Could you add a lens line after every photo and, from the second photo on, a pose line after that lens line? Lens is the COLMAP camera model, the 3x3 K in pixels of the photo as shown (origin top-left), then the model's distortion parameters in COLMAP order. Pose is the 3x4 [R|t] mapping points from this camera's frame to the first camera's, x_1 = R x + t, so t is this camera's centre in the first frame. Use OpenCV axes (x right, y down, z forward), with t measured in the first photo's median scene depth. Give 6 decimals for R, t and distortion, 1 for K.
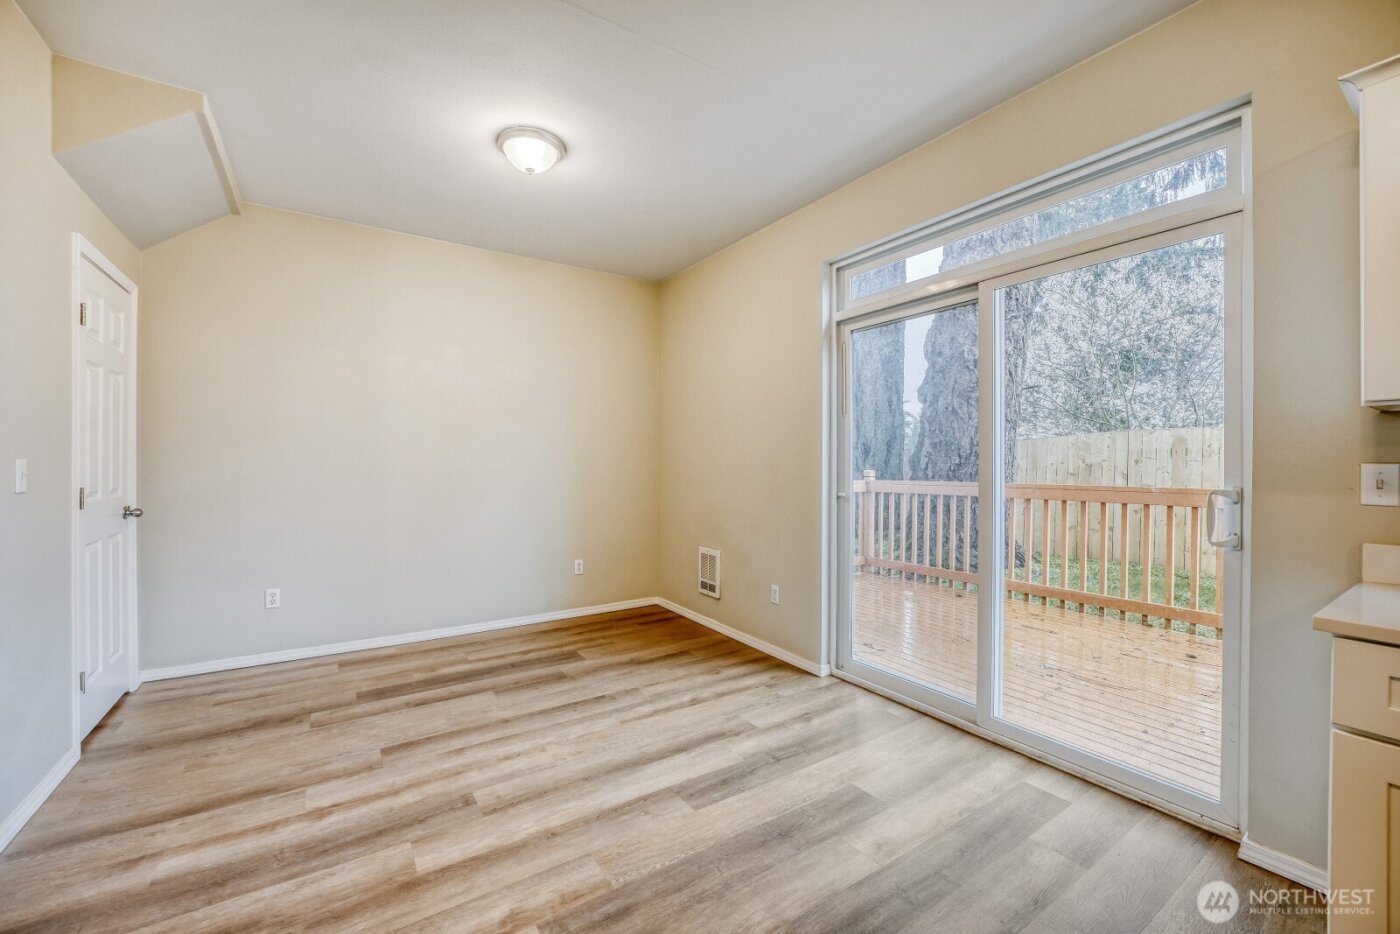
lens RADIAL K [[566.5, 0, 700.0], [0, 566.5, 467.0], [0, 0, 1]] dist [-0.012617, 0.000505]
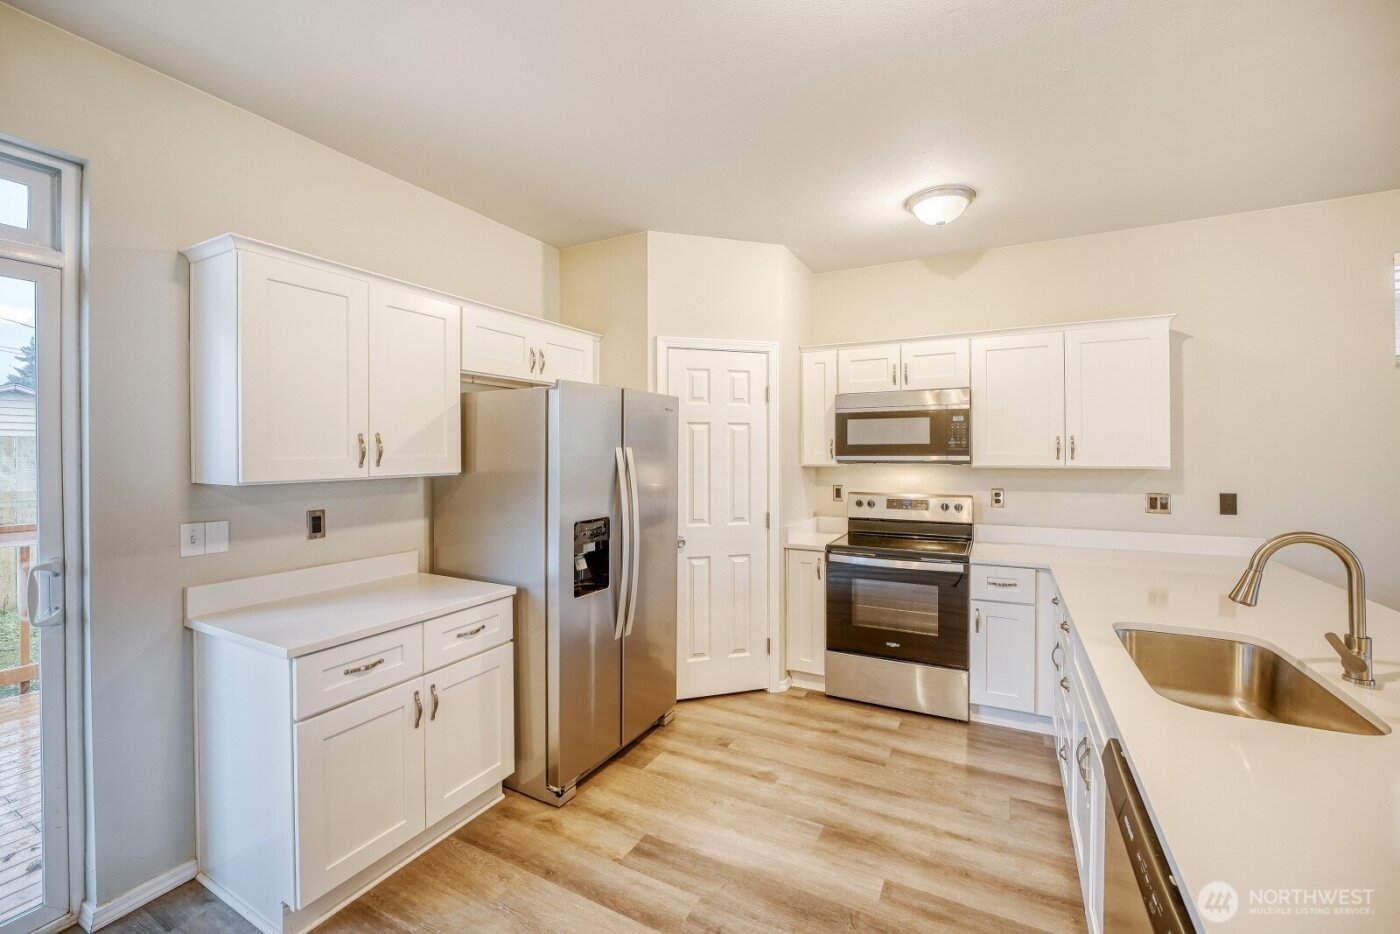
lens RADIAL K [[566.5, 0, 700.0], [0, 566.5, 467.0], [0, 0, 1]] dist [-0.012617, 0.000505]
pose [[-0.477211, -0.016840, 0.878627, -0.387003], [0.017260, 0.999444, 0.028530, -0.128166], [-0.878619, 0.028780, -0.476655, 0.498918]]
